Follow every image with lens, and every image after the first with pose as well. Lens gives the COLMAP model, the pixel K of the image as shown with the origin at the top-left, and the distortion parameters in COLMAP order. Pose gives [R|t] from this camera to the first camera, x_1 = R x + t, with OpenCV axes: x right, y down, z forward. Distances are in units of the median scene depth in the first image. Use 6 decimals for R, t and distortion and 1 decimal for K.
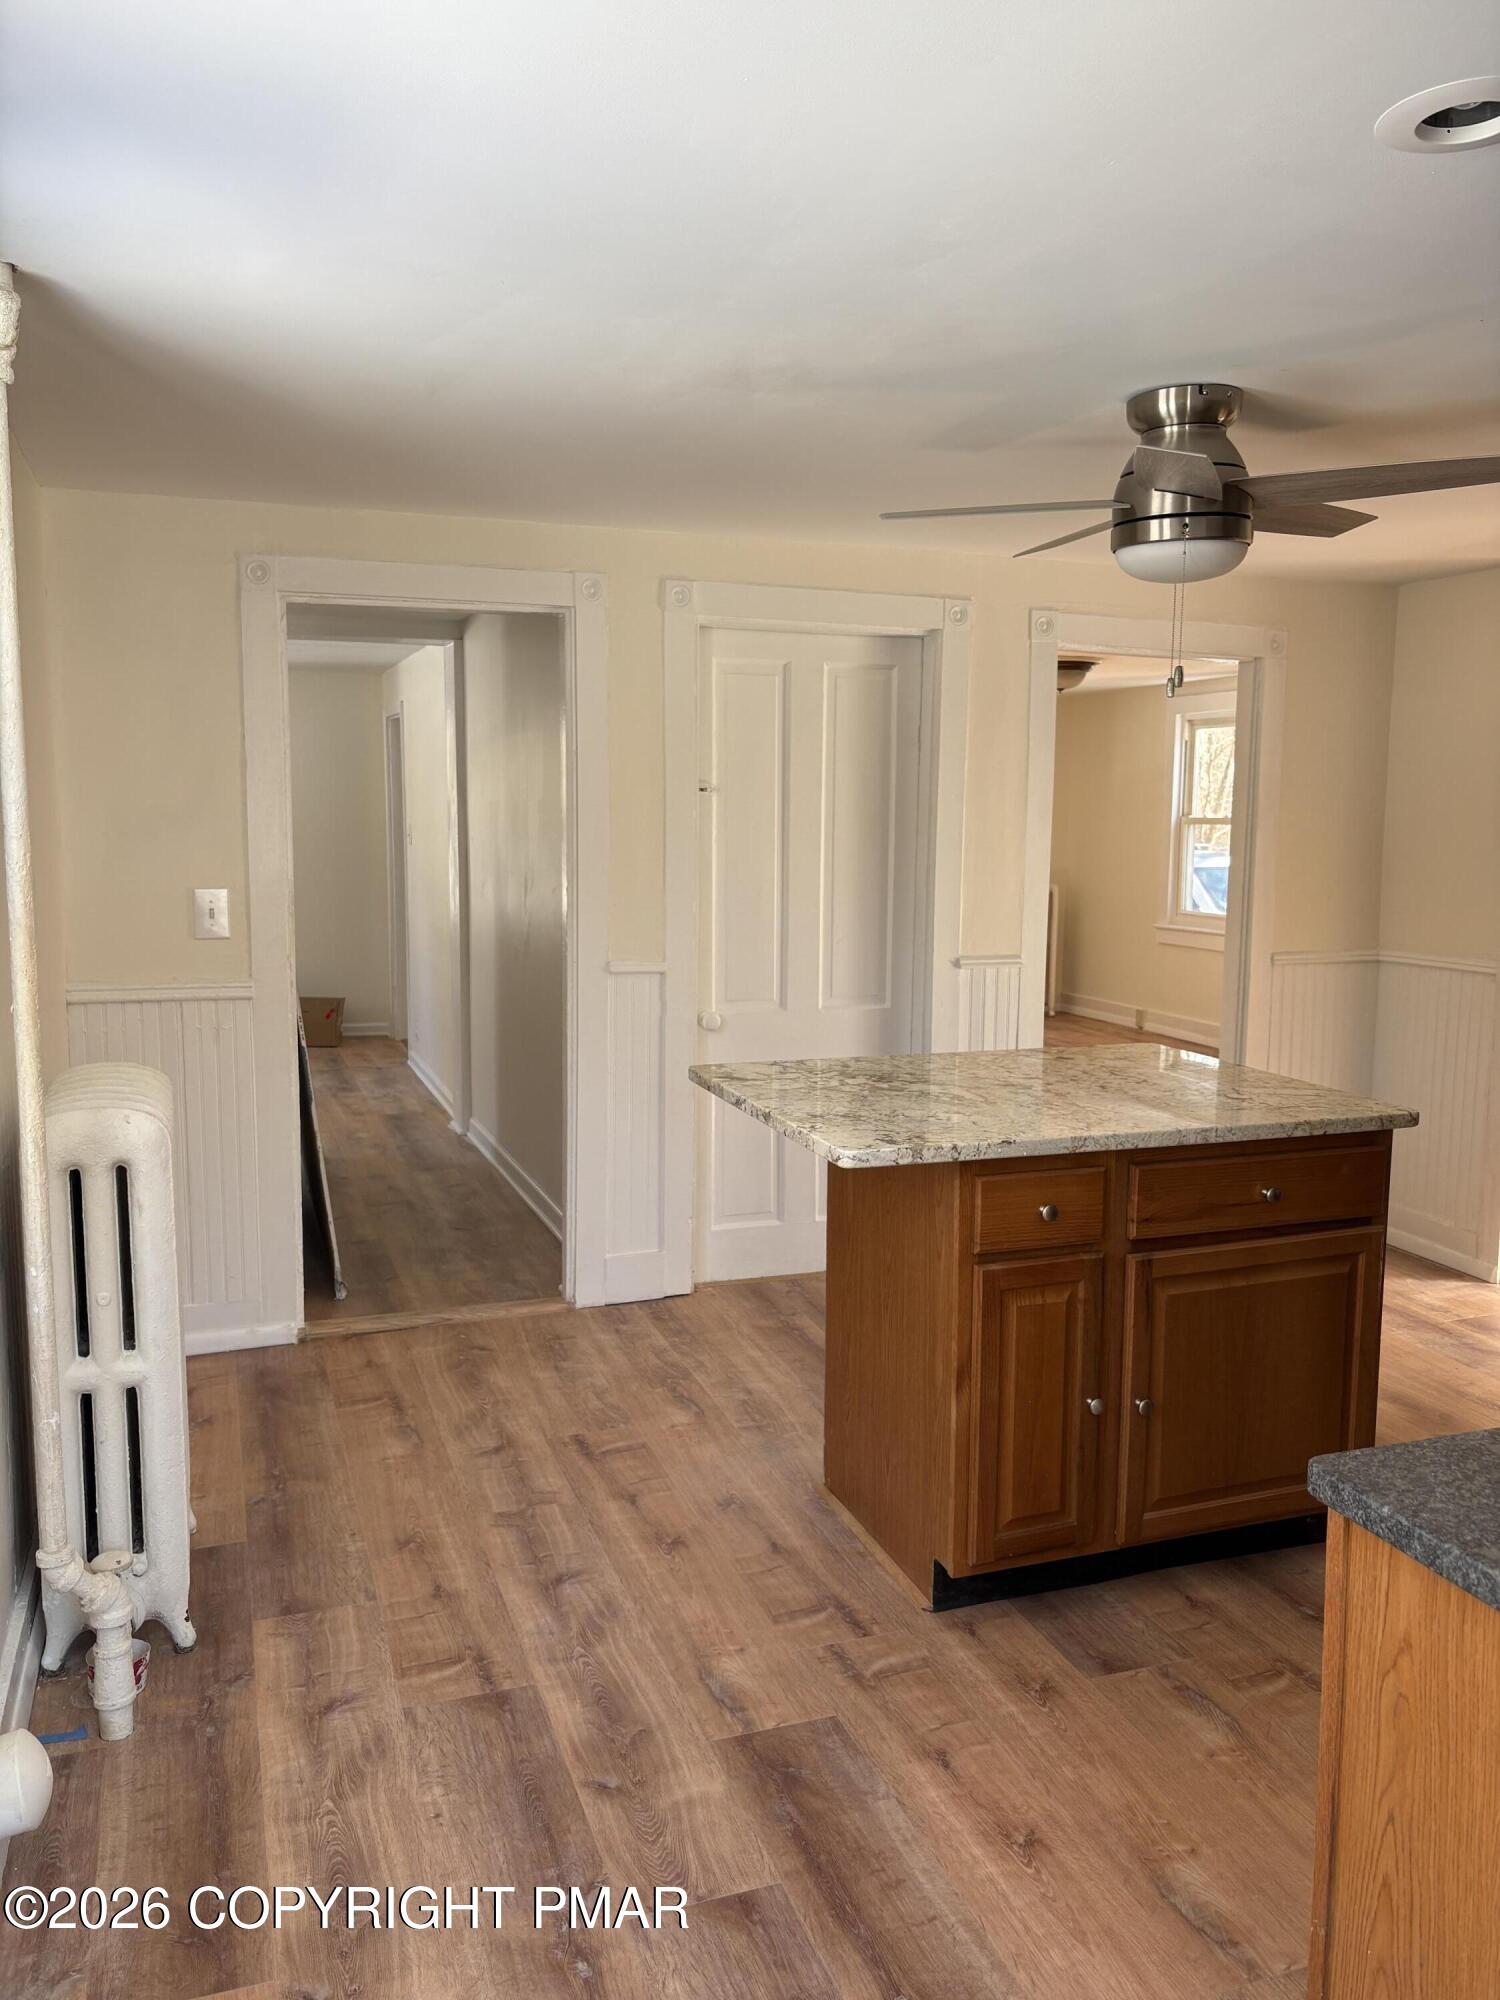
lens RADIAL K [[1507.5, 0, 744.2], [0, 1507.5, 1004.7], [0, 0, 1]] dist [0.055979, -0.088310]
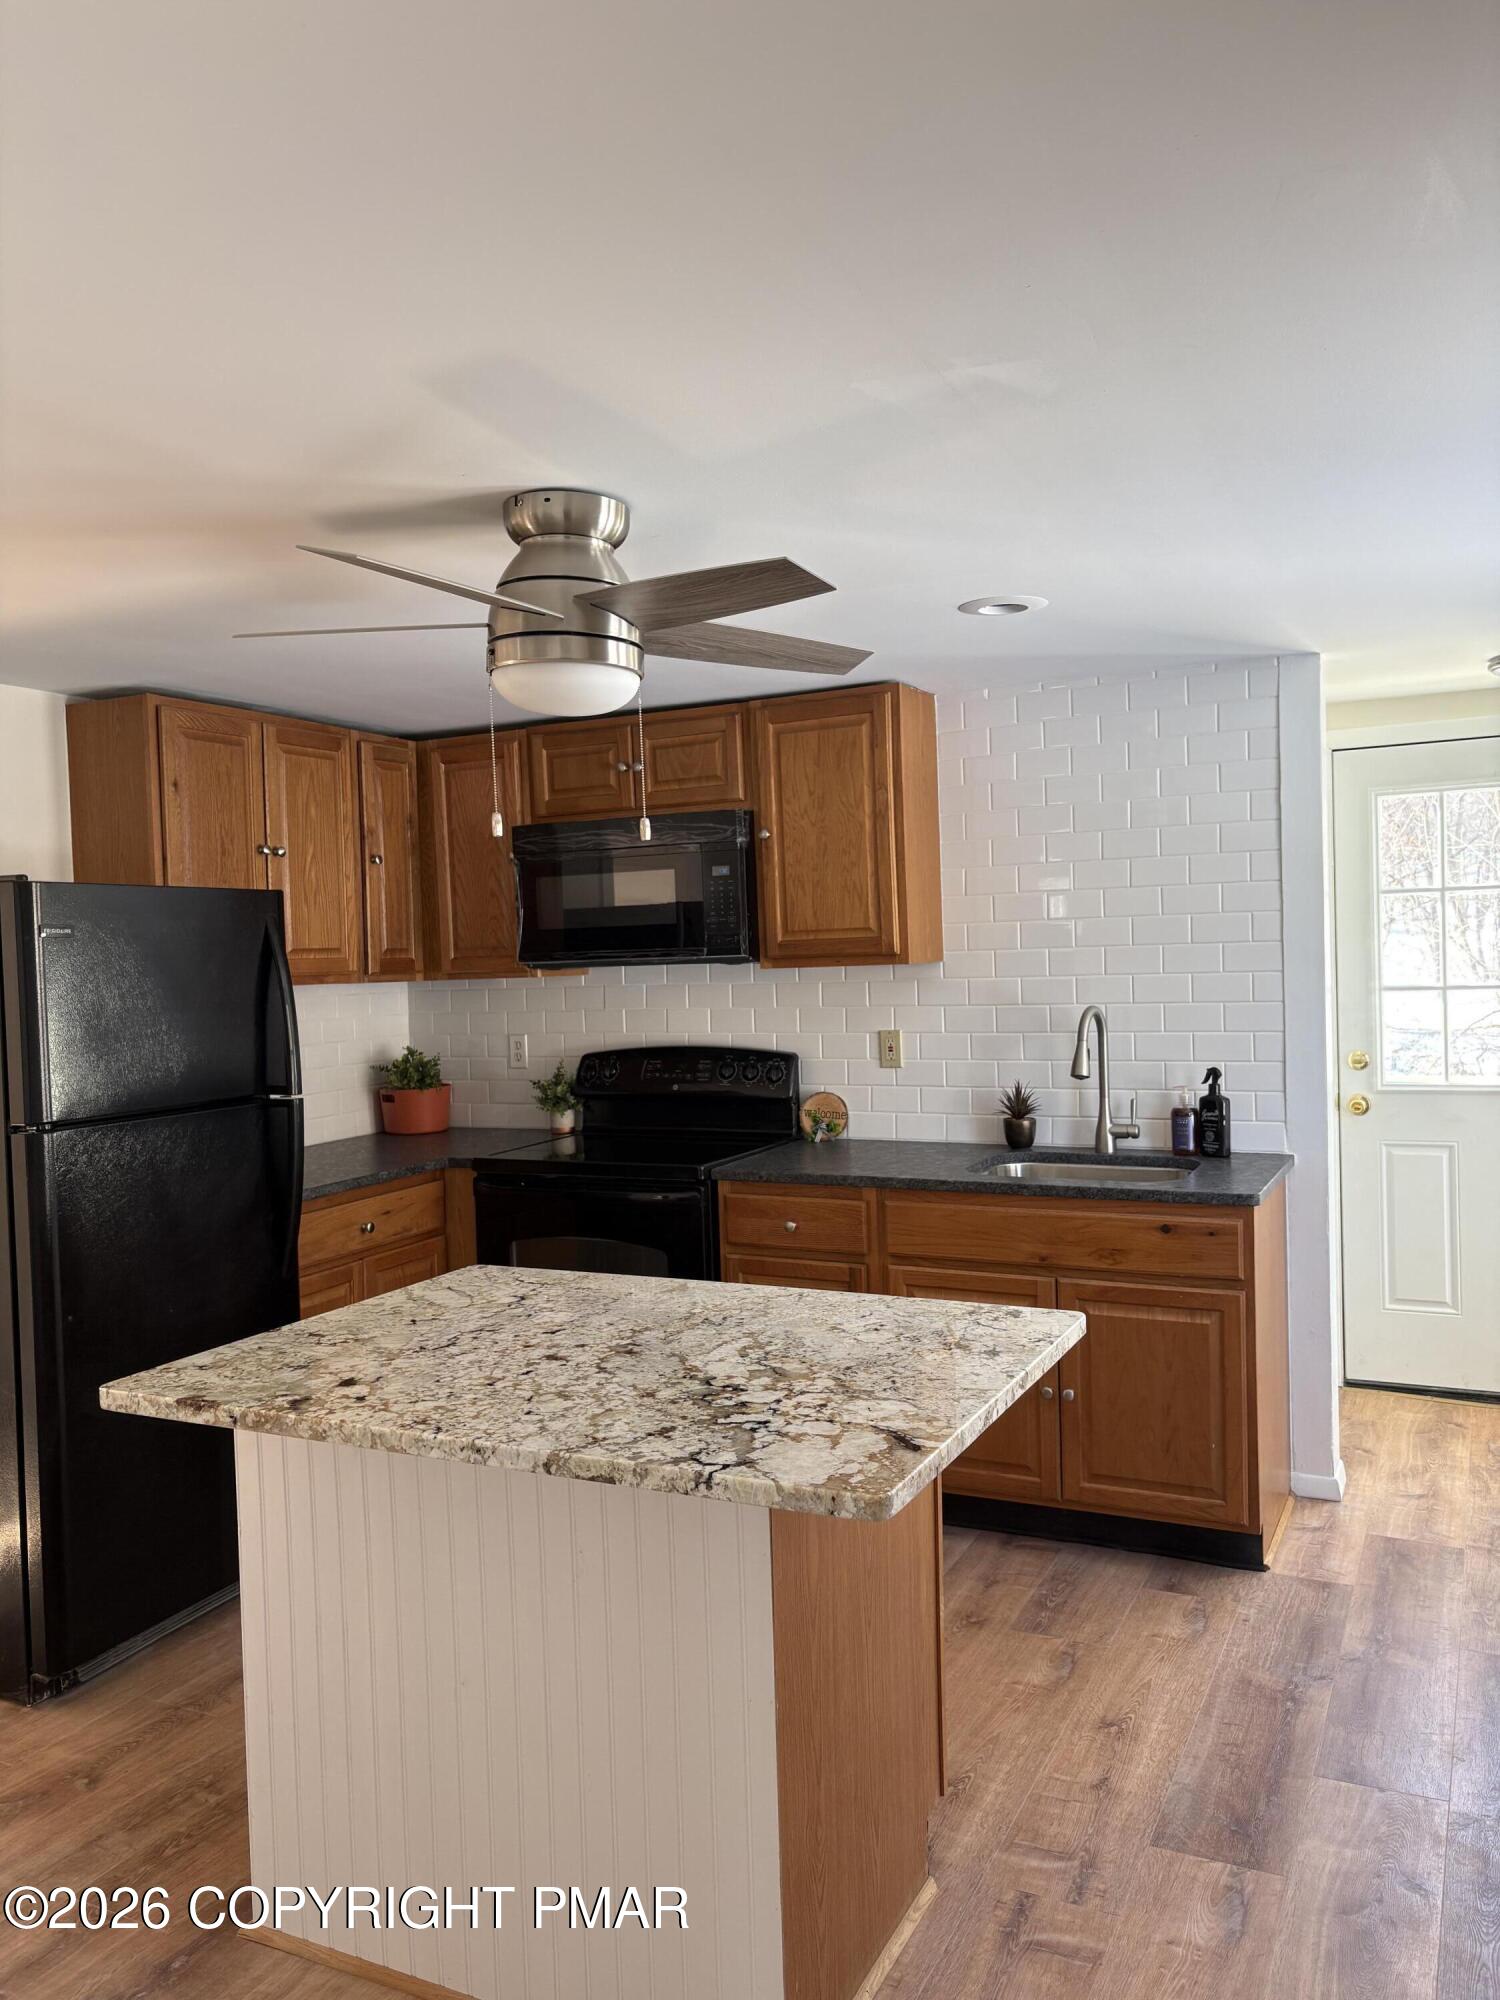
lens RADIAL K [[1531.6, 0, 750.0], [0, 1531.6, 1000.0], [0, 0, 1]] dist [0.071702, -0.093849]
pose [[-0.697671, -0.011032, 0.716333, -0.433485], [0.123100, 0.983164, 0.135034, -0.224932], [-0.705763, 0.182390, -0.684568, 1.598665]]
